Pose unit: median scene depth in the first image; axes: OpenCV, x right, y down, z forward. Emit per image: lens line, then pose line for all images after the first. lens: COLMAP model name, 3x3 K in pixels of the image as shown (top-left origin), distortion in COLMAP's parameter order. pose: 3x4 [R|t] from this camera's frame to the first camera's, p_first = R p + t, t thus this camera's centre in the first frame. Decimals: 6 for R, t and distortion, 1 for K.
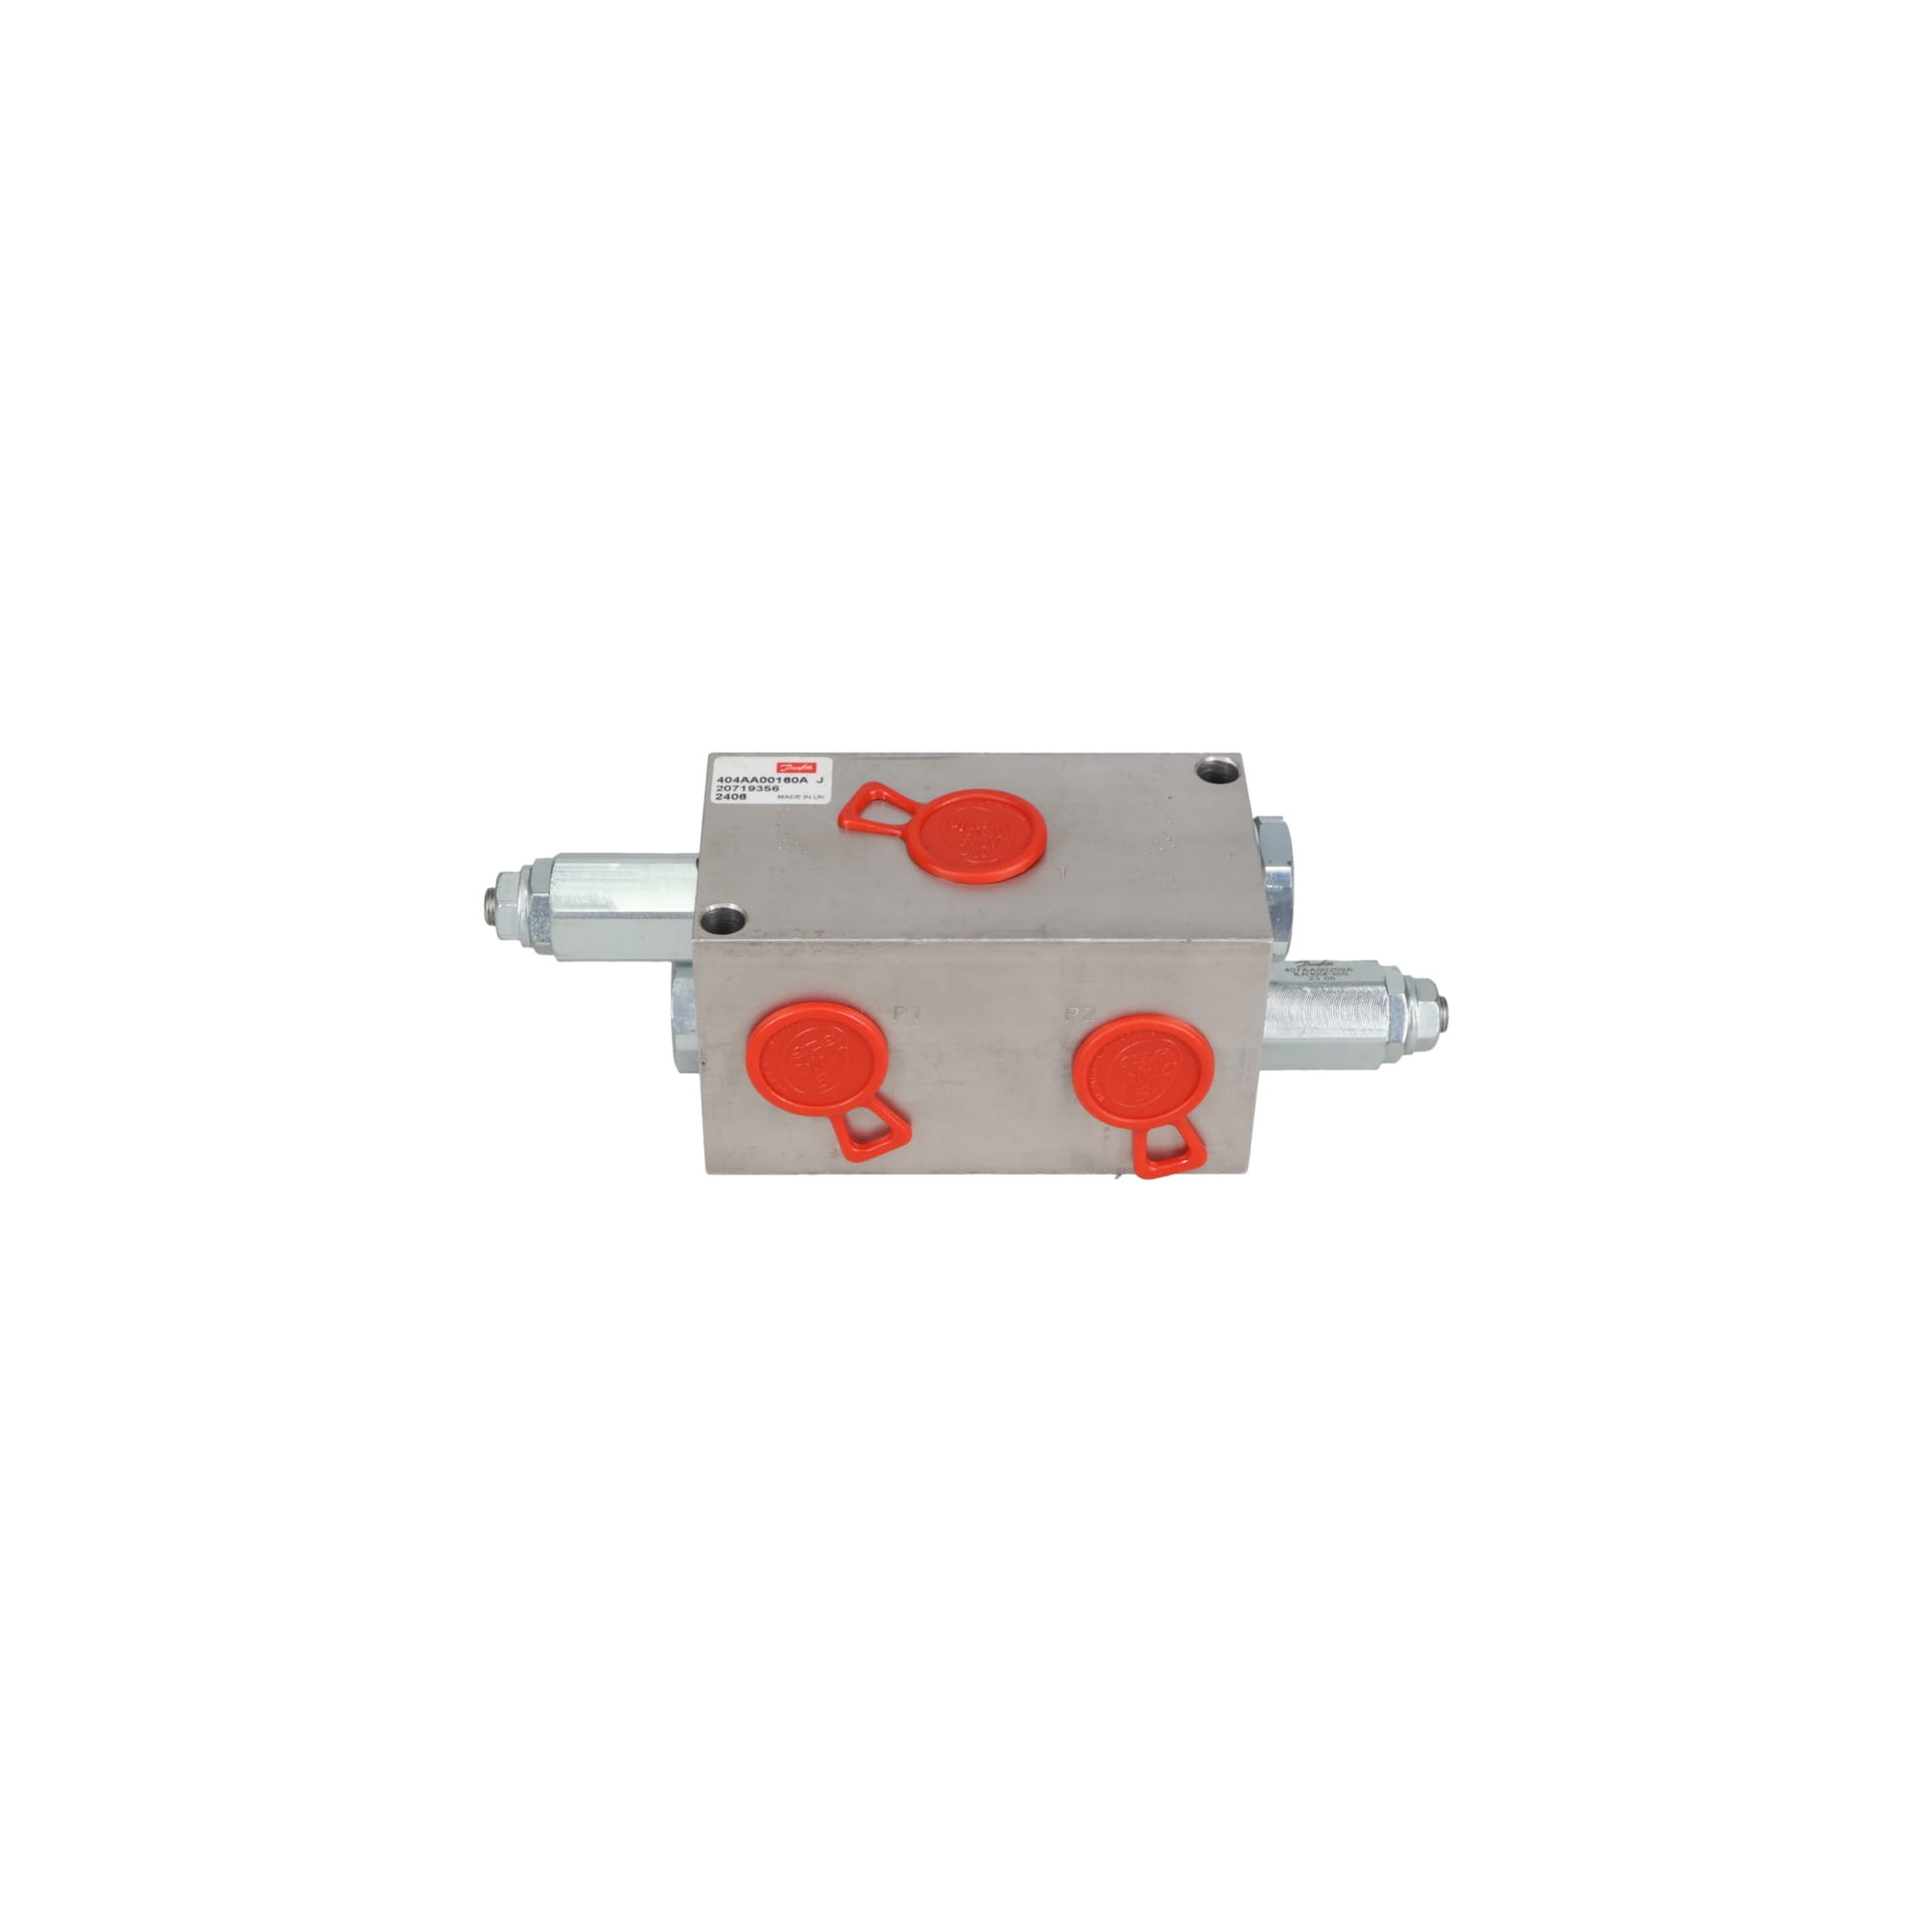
lens RADIAL K [[3612.4, 0, 969.5], [0, 3612.4, 963.6], [0, 0, 1]] dist [0.073316, 0.000000]
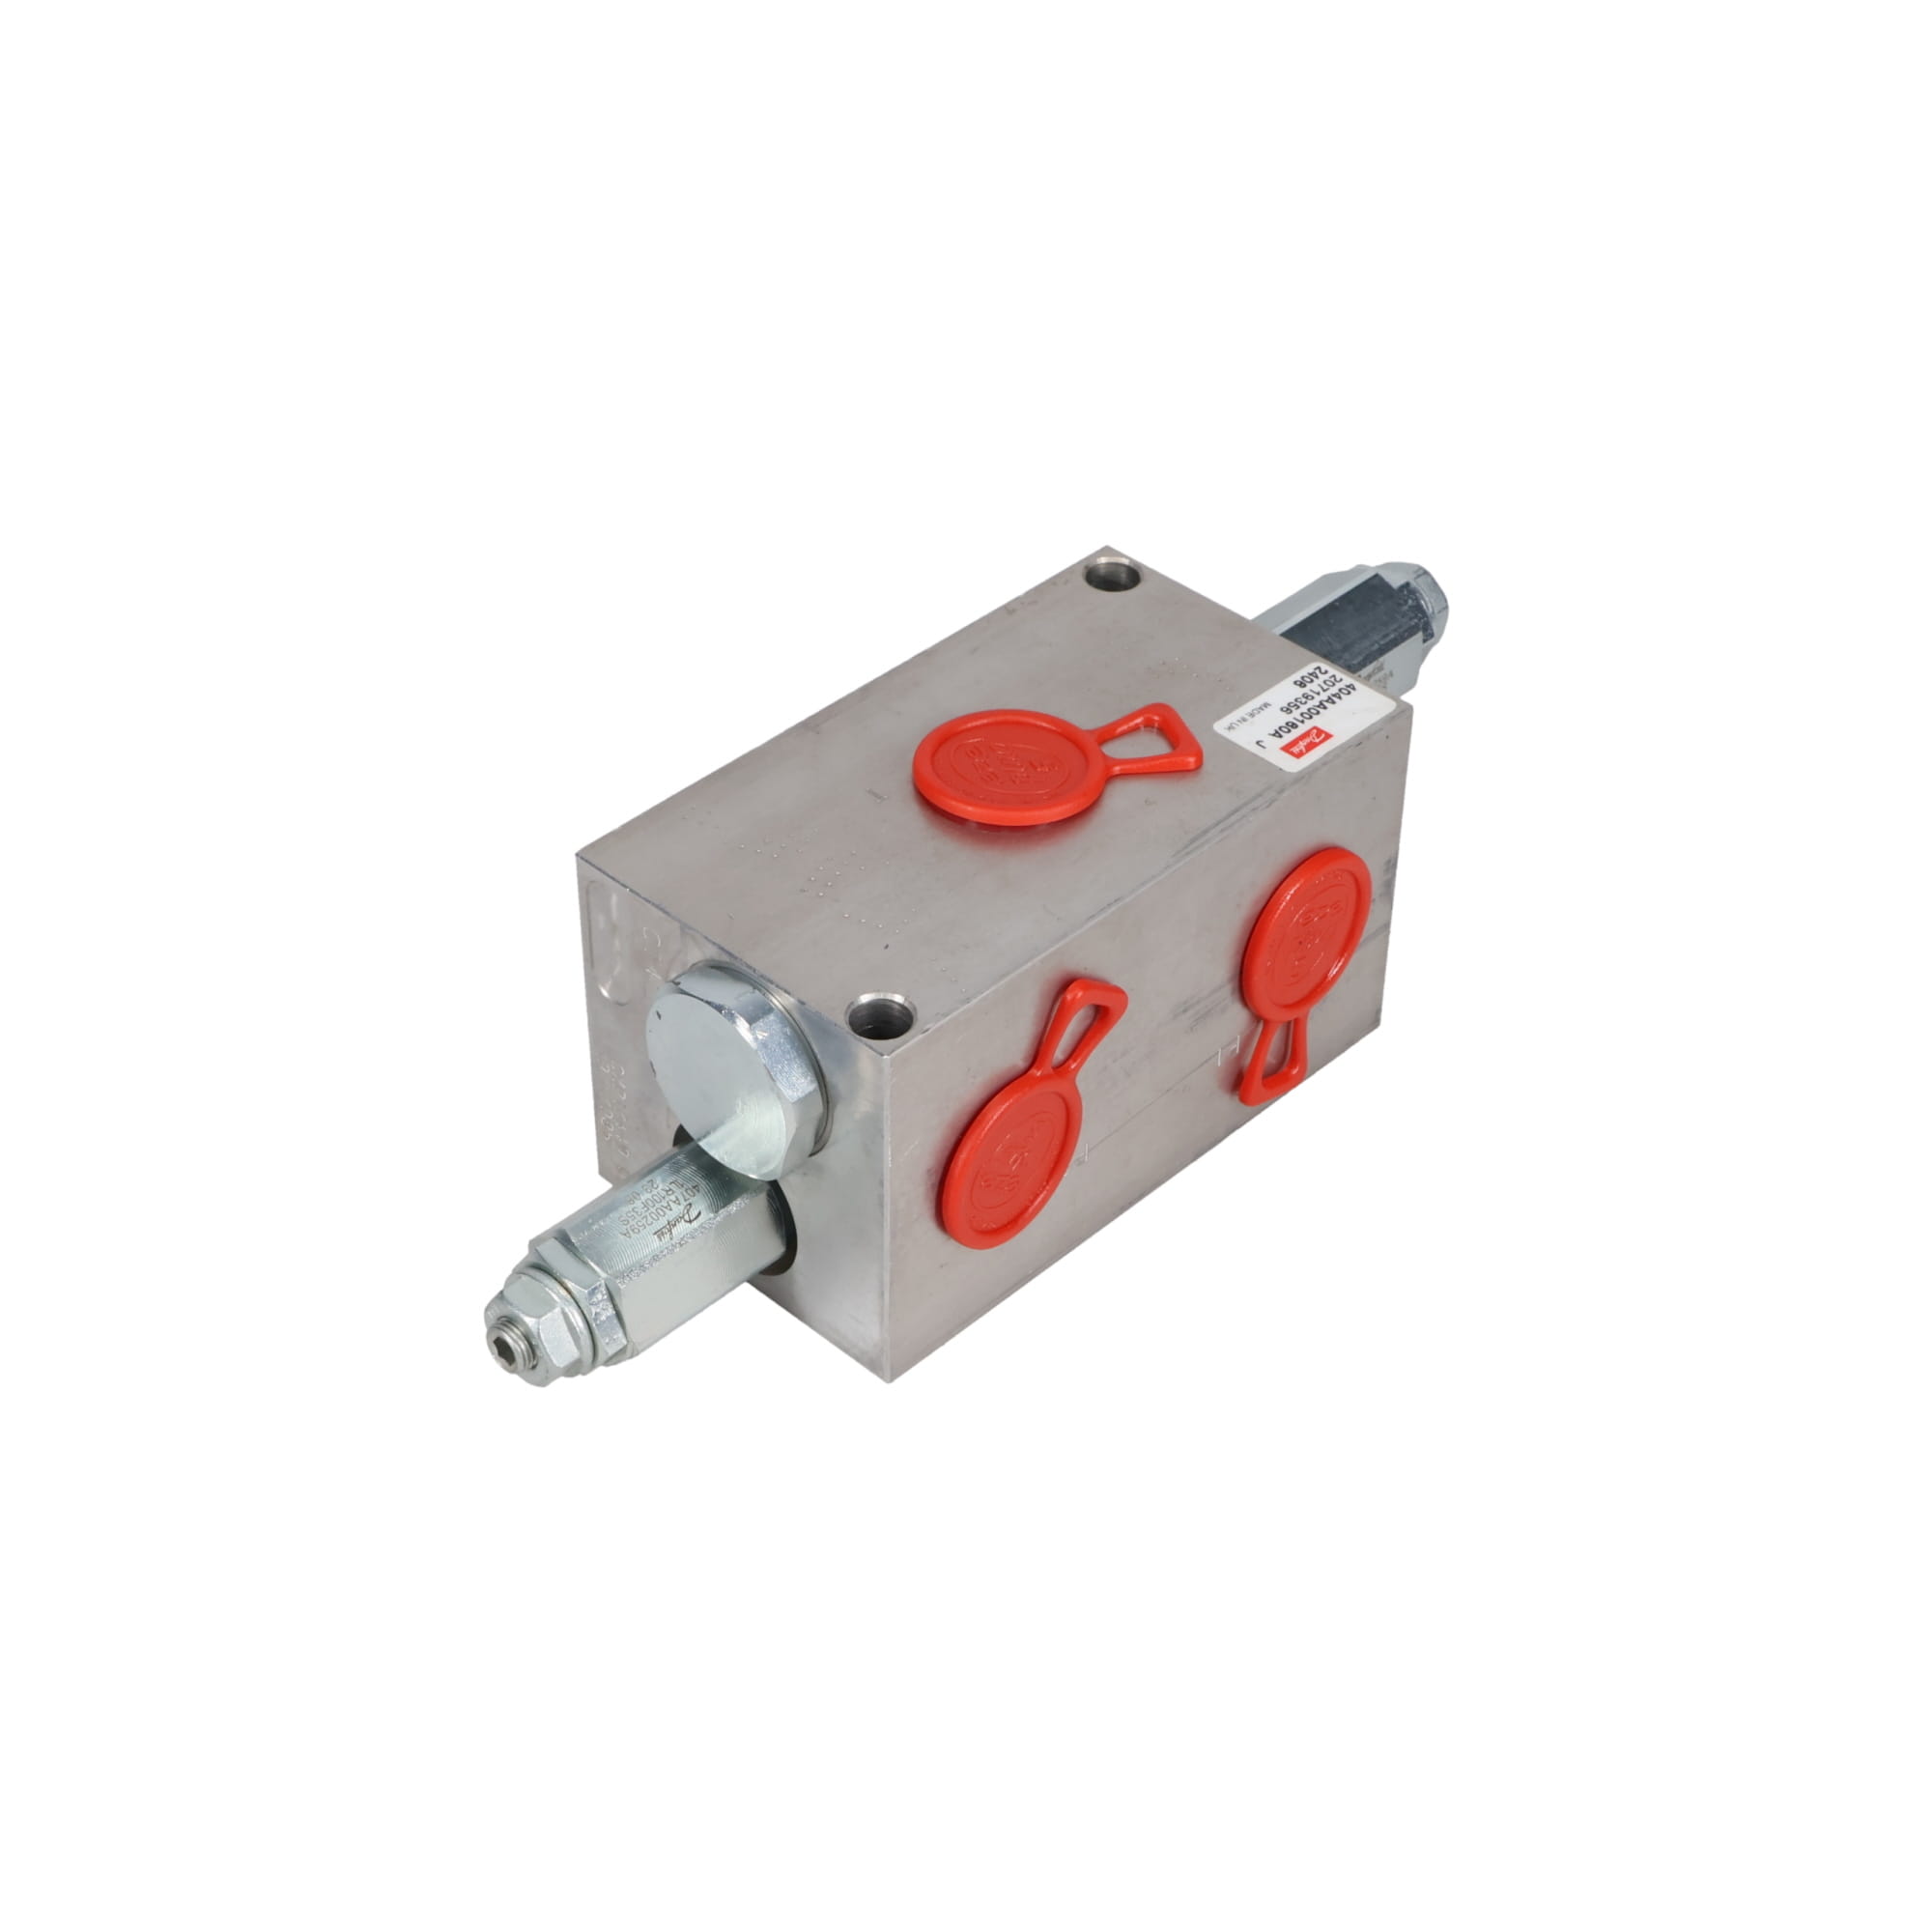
lens RADIAL K [[3612.4, 0, 965.5], [0, 3612.4, 967.9], [0, 0, 1]] dist [0.073316, 0.000000]
pose [[-0.705700, 0.437198, -0.557534, 0.416535], [-0.467953, 0.303238, 0.830101, -0.601947], [0.531984, 0.846702, -0.009407, 1.016170]]
